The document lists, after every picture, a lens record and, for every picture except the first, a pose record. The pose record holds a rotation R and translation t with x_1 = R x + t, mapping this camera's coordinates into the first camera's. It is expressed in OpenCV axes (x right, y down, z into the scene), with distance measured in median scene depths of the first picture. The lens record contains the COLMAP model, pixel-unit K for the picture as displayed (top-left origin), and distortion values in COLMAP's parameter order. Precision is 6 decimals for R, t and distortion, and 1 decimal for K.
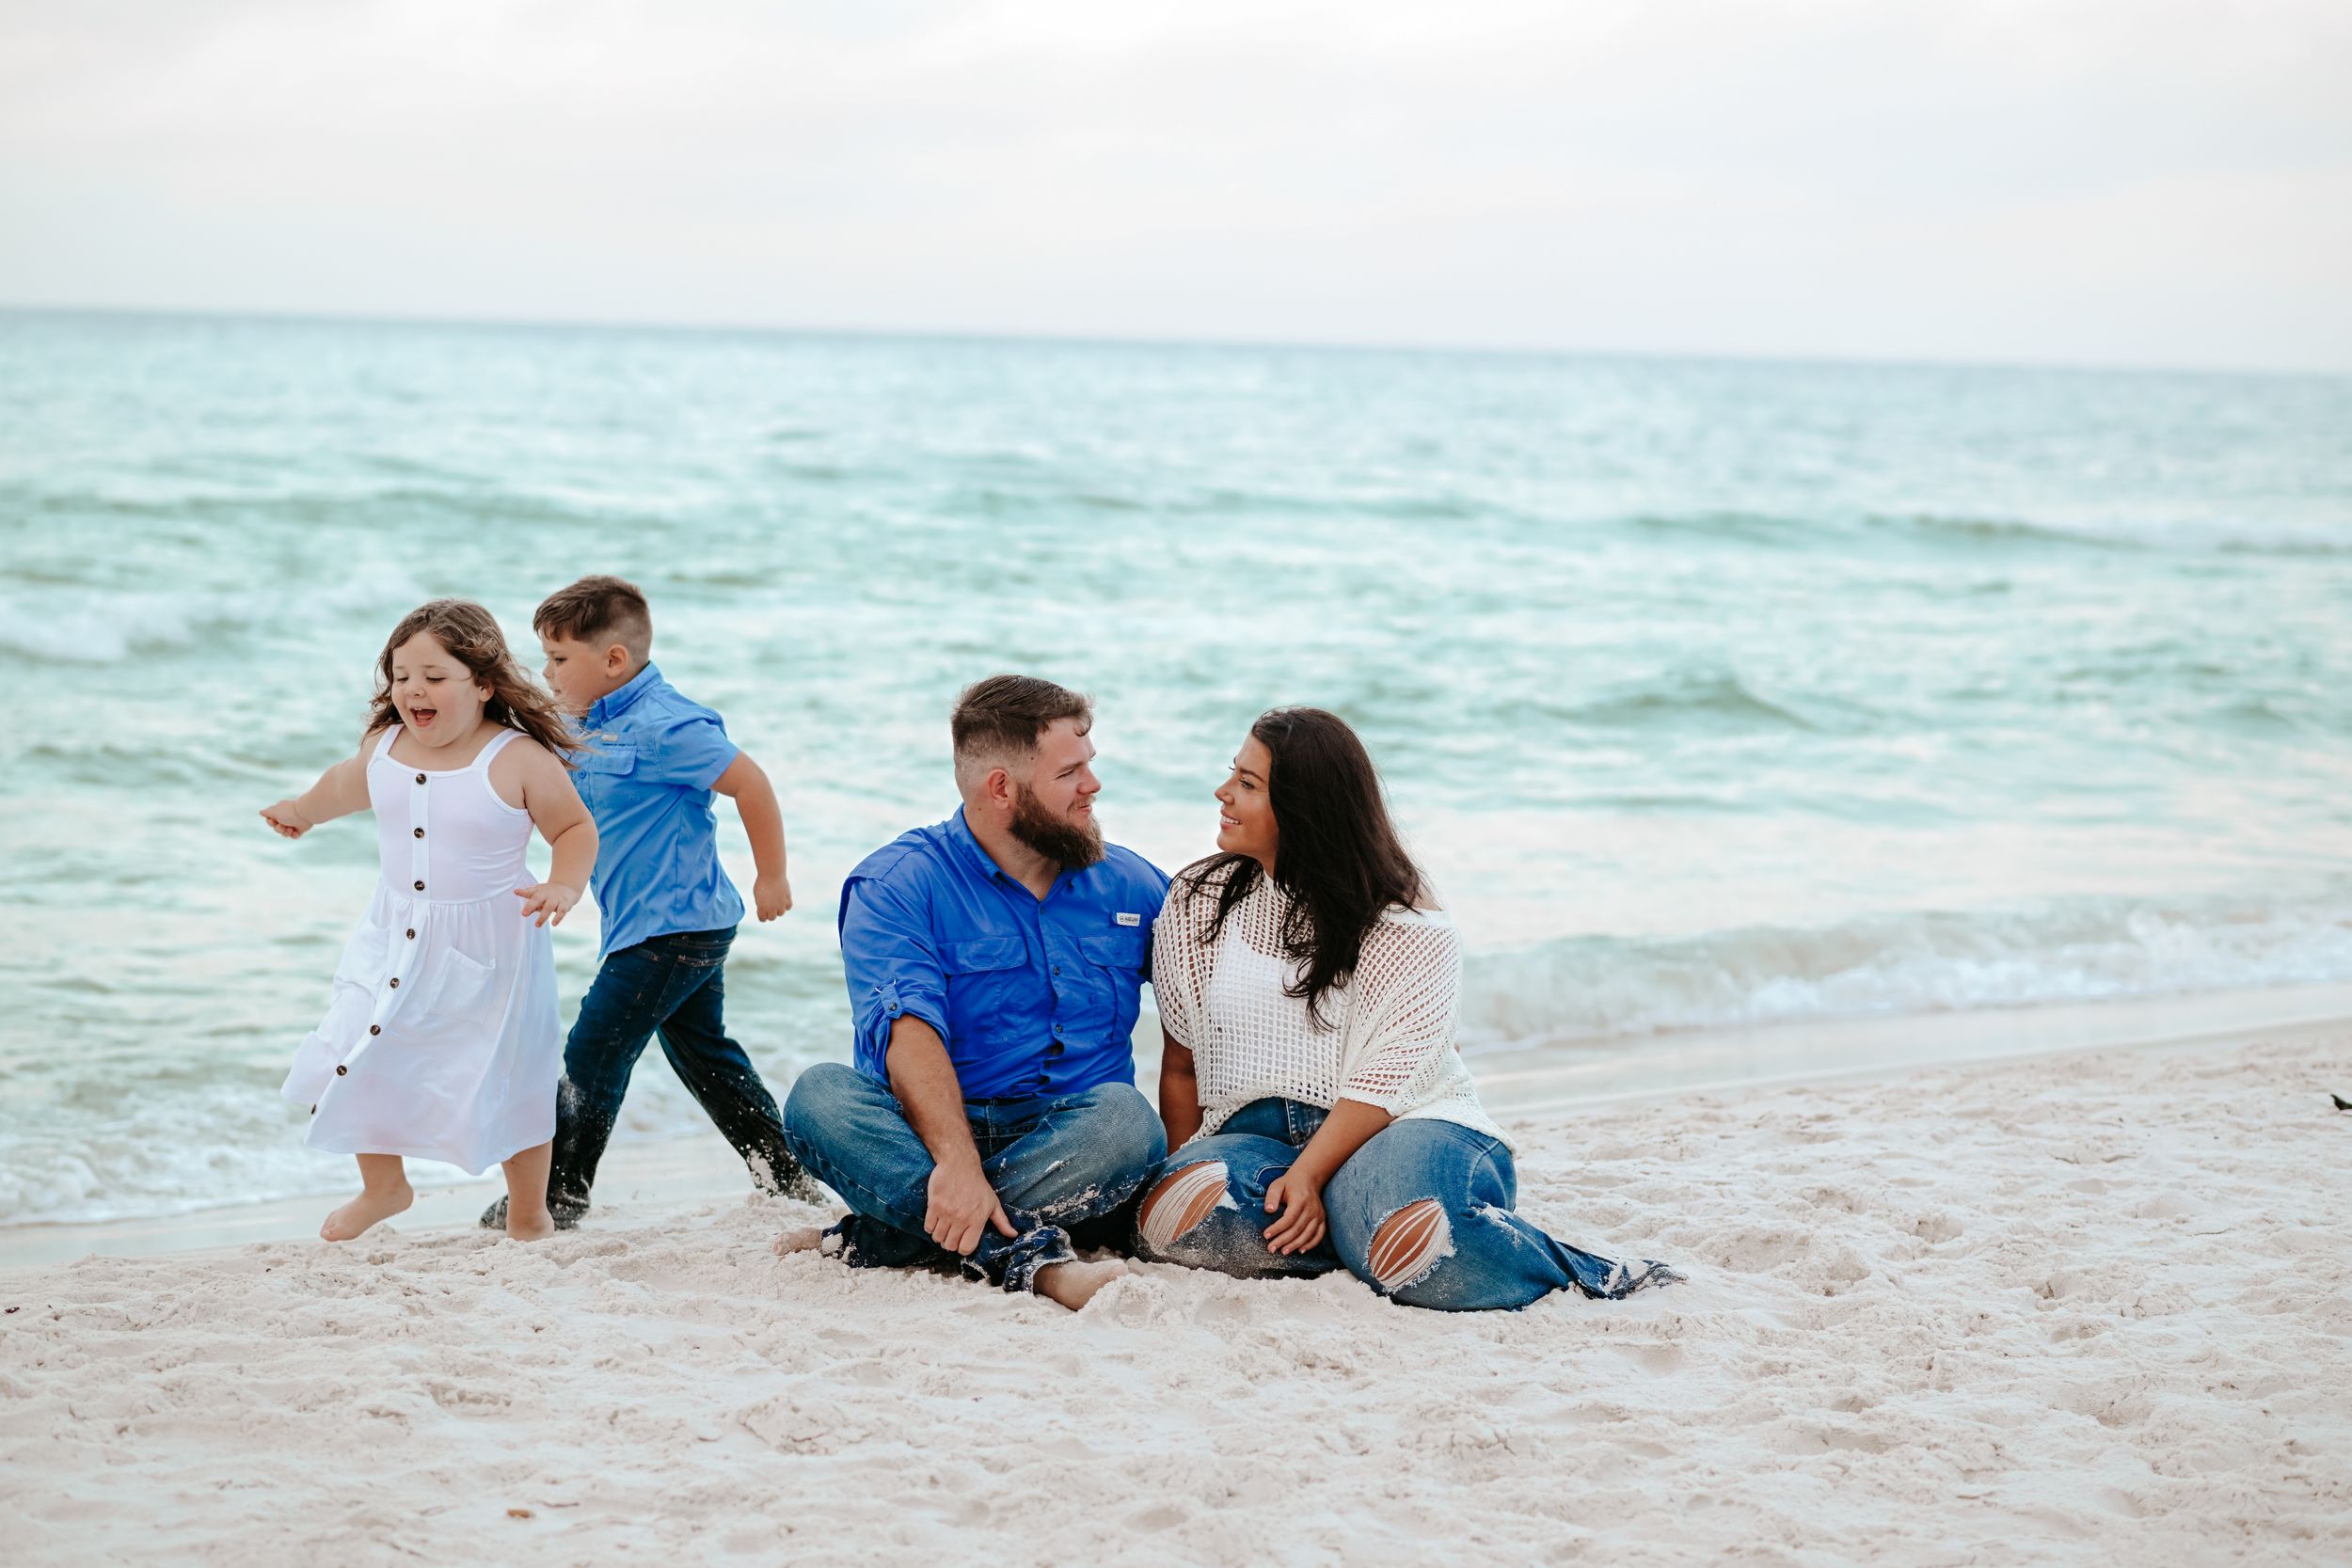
lens RADIAL K [[5728.7, 0, 1180.6], [0, 5728.7, 780.3], [0, 0, 1]] dist [0.118441, 0.000000]
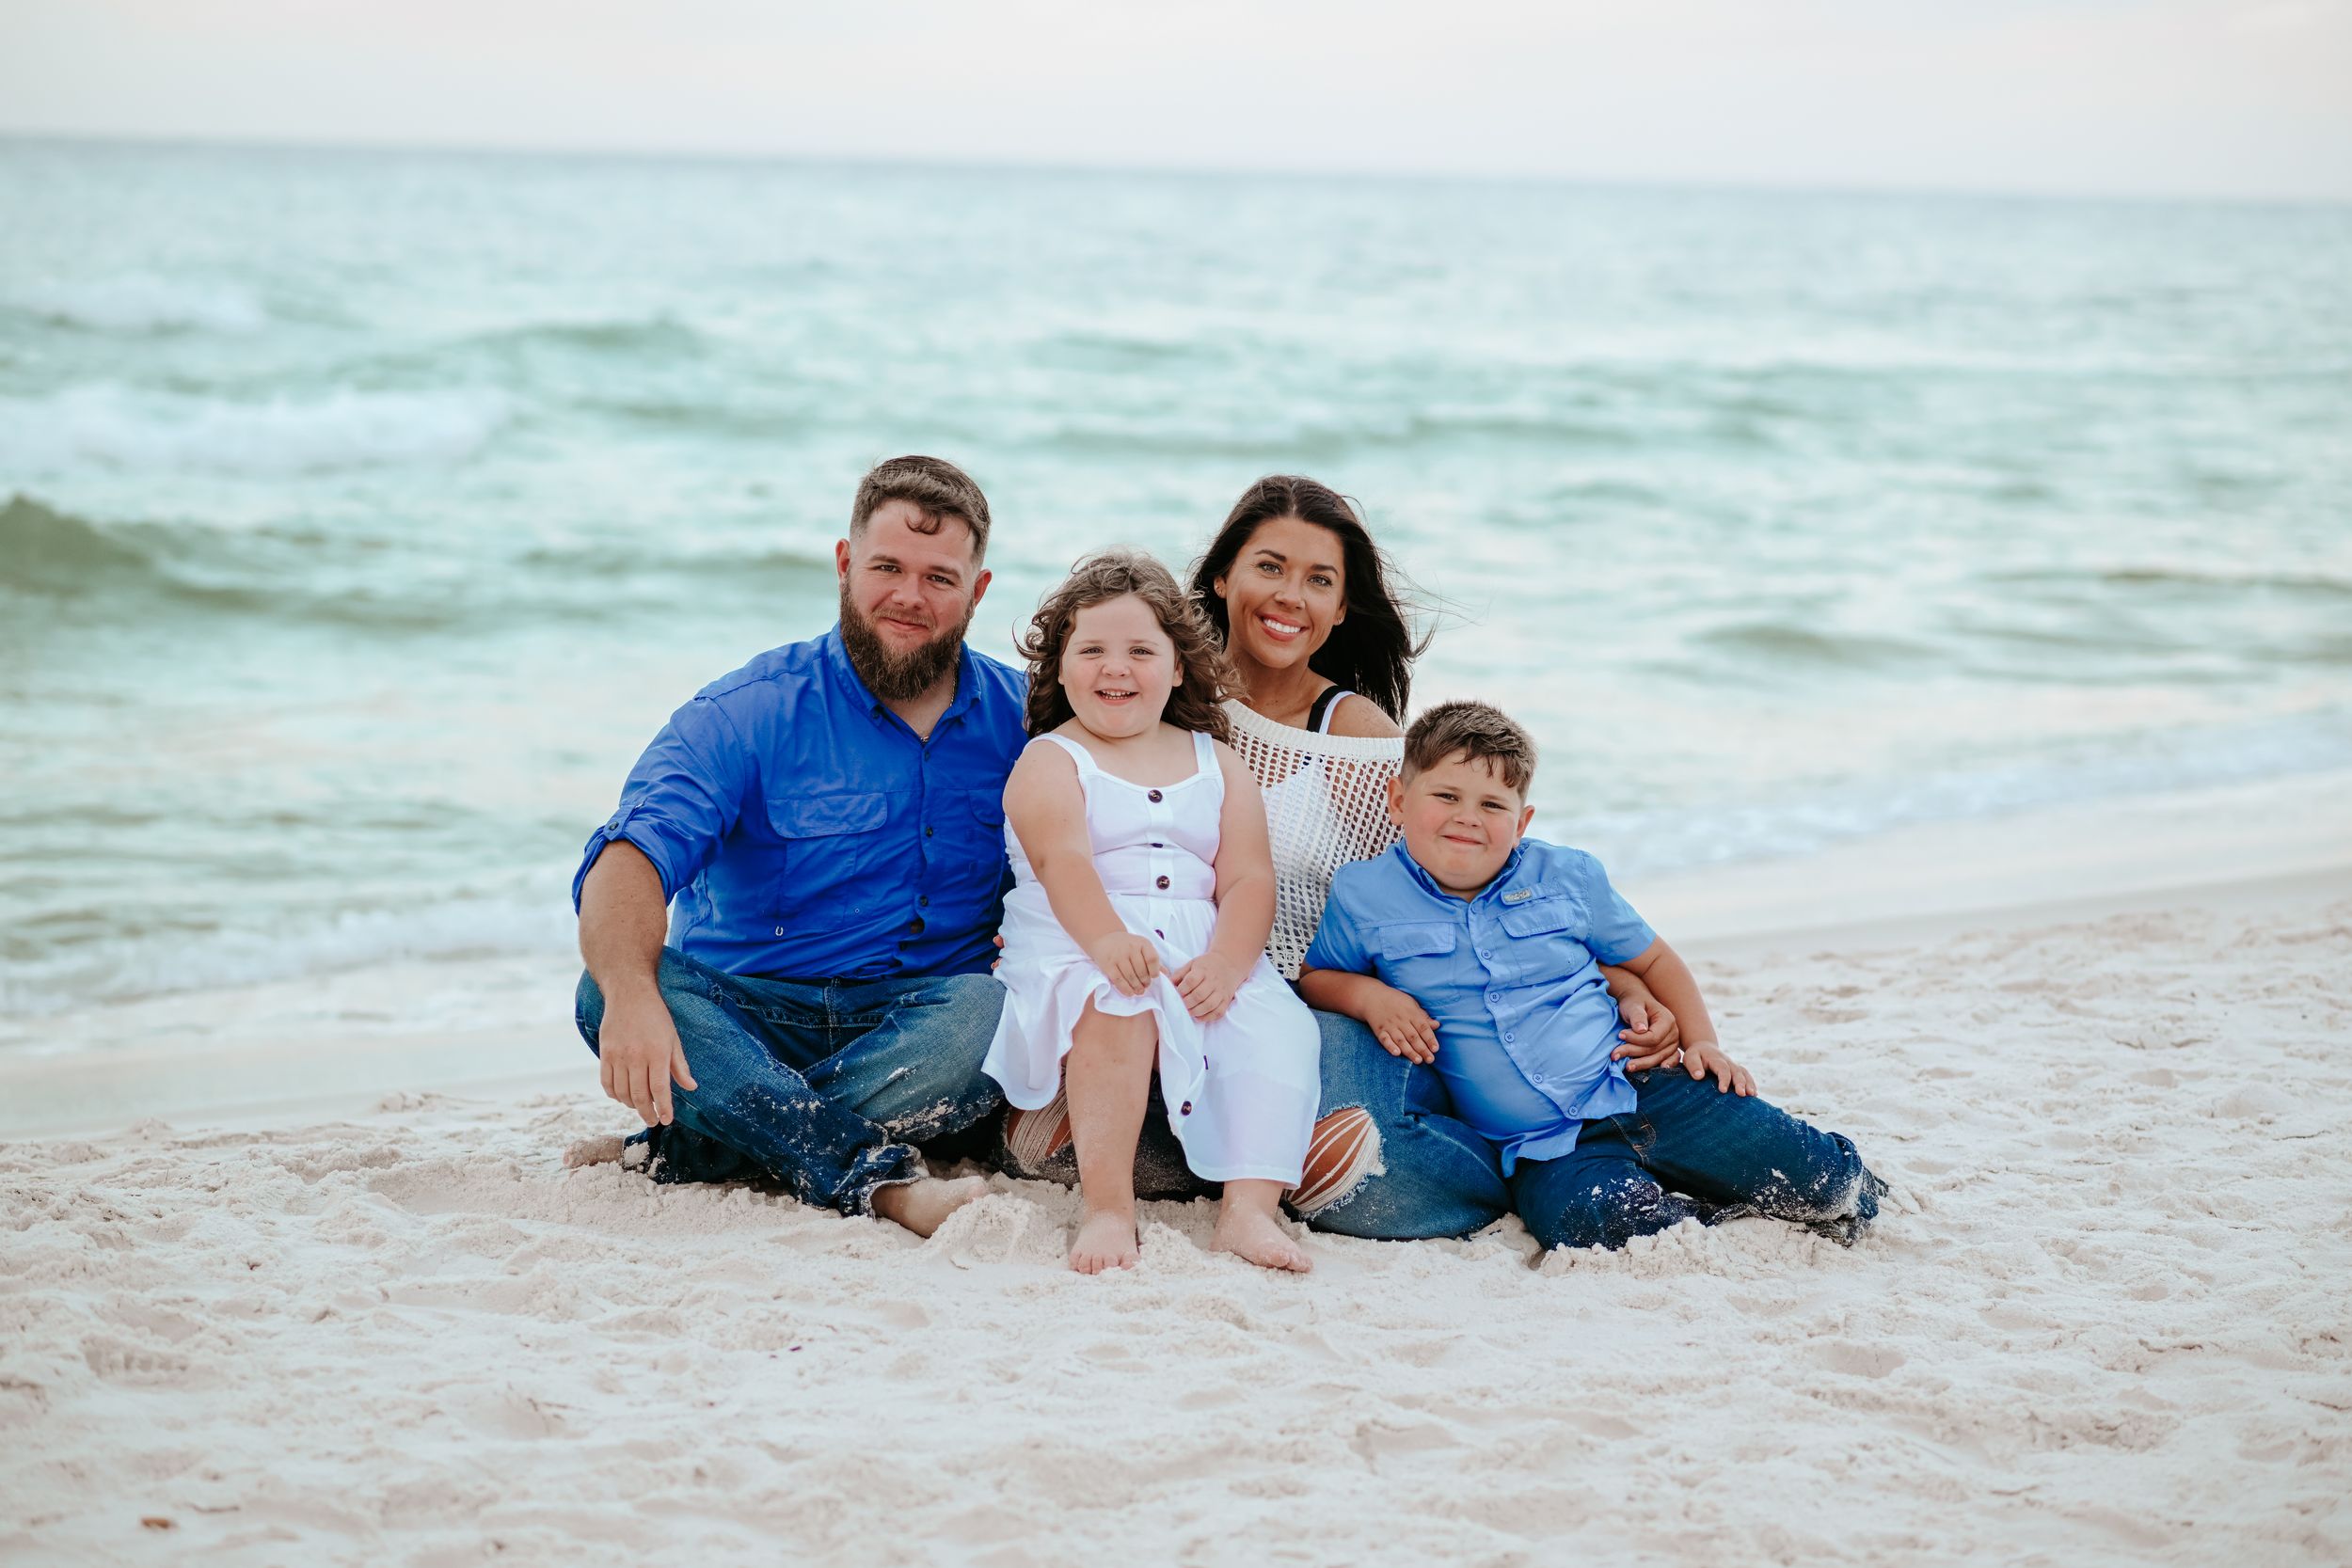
lens RADIAL K [[5728.7, 0, 1170.3], [0, 5728.7, 787.1], [0, 0, 1]] dist [0.118441, 0.000000]
pose [[0.999926, 0.002419, -0.011918, 0.027608], [-0.002050, 0.999521, 0.030878, 0.002134], [0.011987, -0.030851, 0.999452, 0.185877]]
